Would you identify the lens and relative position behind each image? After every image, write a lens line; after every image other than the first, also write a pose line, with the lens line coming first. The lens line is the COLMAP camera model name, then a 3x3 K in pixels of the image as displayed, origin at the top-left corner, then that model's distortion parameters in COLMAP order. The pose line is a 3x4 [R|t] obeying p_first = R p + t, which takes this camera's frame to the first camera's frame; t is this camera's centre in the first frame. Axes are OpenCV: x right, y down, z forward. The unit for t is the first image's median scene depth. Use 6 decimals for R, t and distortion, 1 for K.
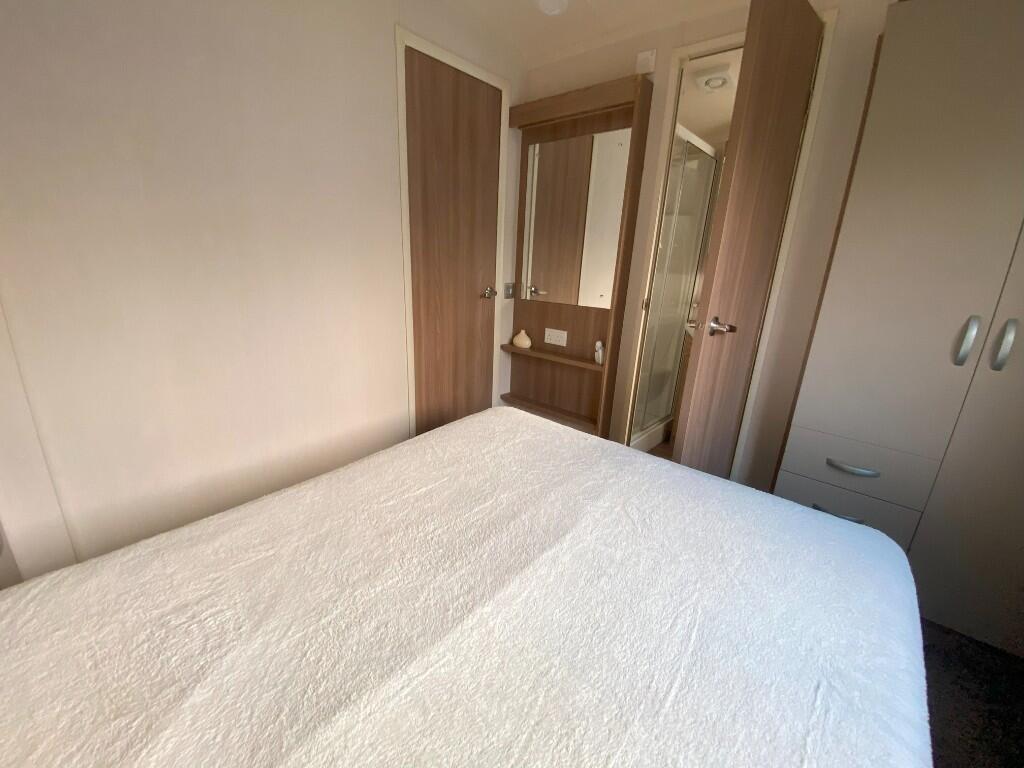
lens RADIAL K [[413.4, 0, 508.6], [0, 413.4, 385.3], [0, 0, 1]] dist [0.035816, -0.029364]
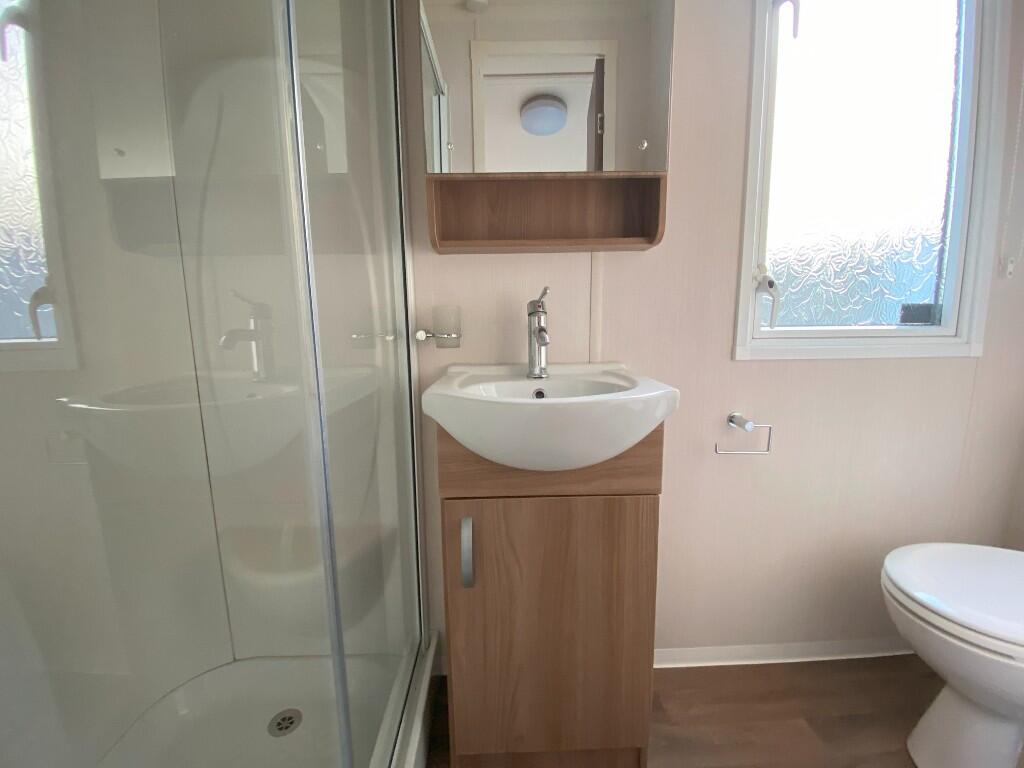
lens RADIAL K [[413.4, 0, 508.6], [0, 413.4, 385.3], [0, 0, 1]] dist [0.035816, -0.029364]
pose [[0.755868, -0.154149, 0.636318, 0.269863], [0.239483, 0.969634, -0.049580, -0.114347], [-0.609353, 0.189863, 0.769832, 0.677859]]
